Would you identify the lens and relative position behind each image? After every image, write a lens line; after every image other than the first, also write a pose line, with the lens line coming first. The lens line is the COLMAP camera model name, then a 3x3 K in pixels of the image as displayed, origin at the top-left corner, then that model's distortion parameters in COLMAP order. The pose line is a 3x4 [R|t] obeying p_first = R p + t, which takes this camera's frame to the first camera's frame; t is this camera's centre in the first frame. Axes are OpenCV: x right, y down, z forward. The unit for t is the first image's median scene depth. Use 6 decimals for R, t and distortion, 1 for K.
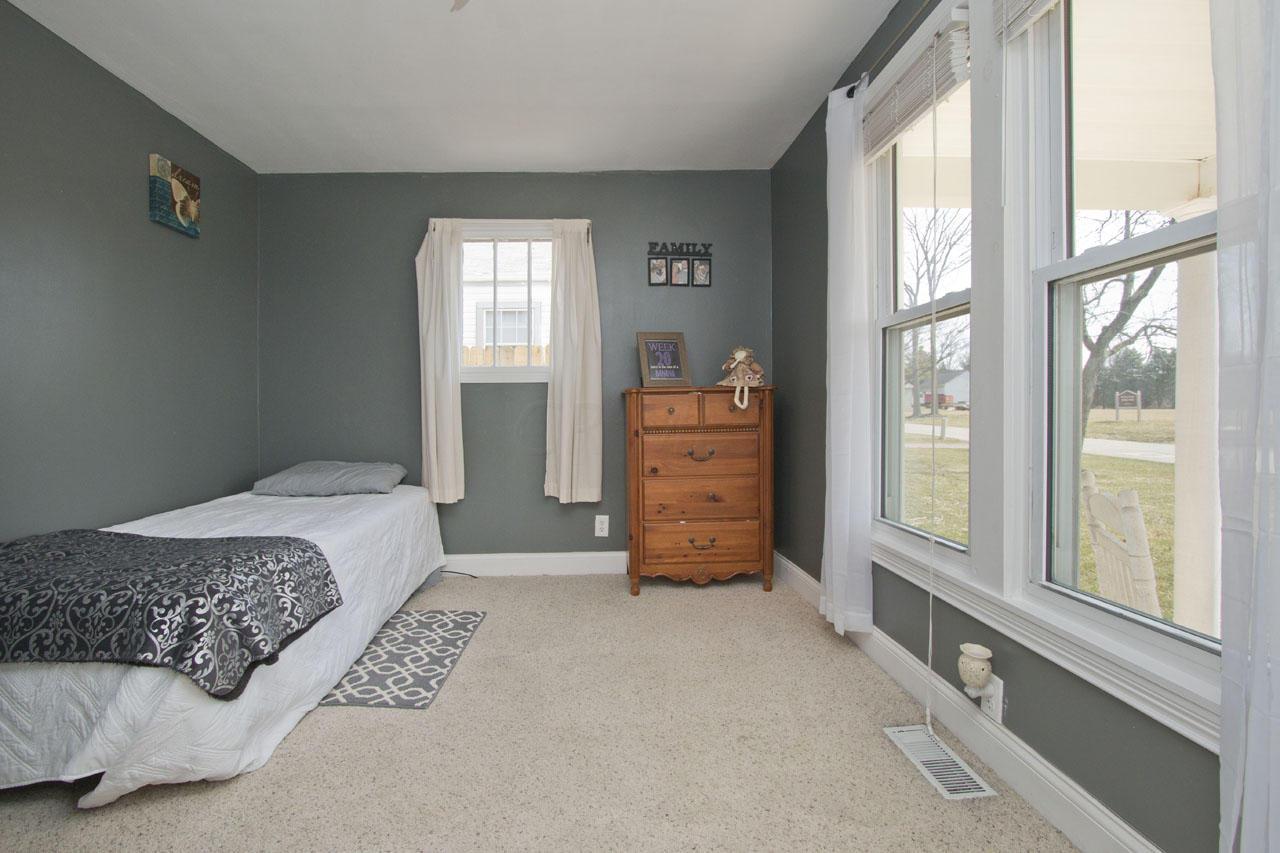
lens RADIAL K [[590.5, 0, 640.0], [0, 590.5, 421.6], [0, 0, 1]] dist [-0.003009, 0.001174]
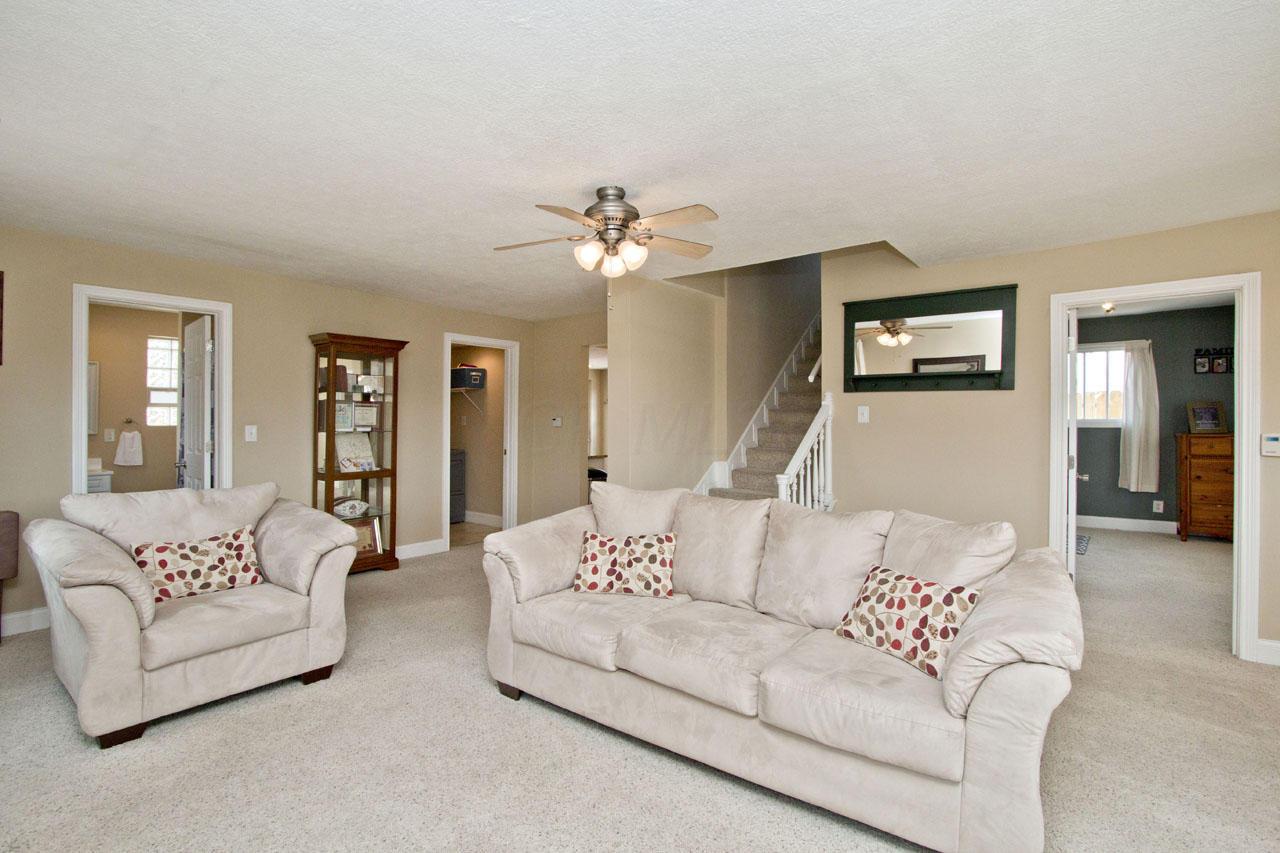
lens RADIAL K [[590.5, 0, 632.6], [0, 590.5, 419.1], [0, 0, 1]] dist [-0.003009, 0.001174]
pose [[0.736436, 0.005123, -0.676488, -0.031355], [-0.008701, 0.999960, -0.001900, -0.077244], [0.676451, 0.007285, 0.736451, -1.470932]]
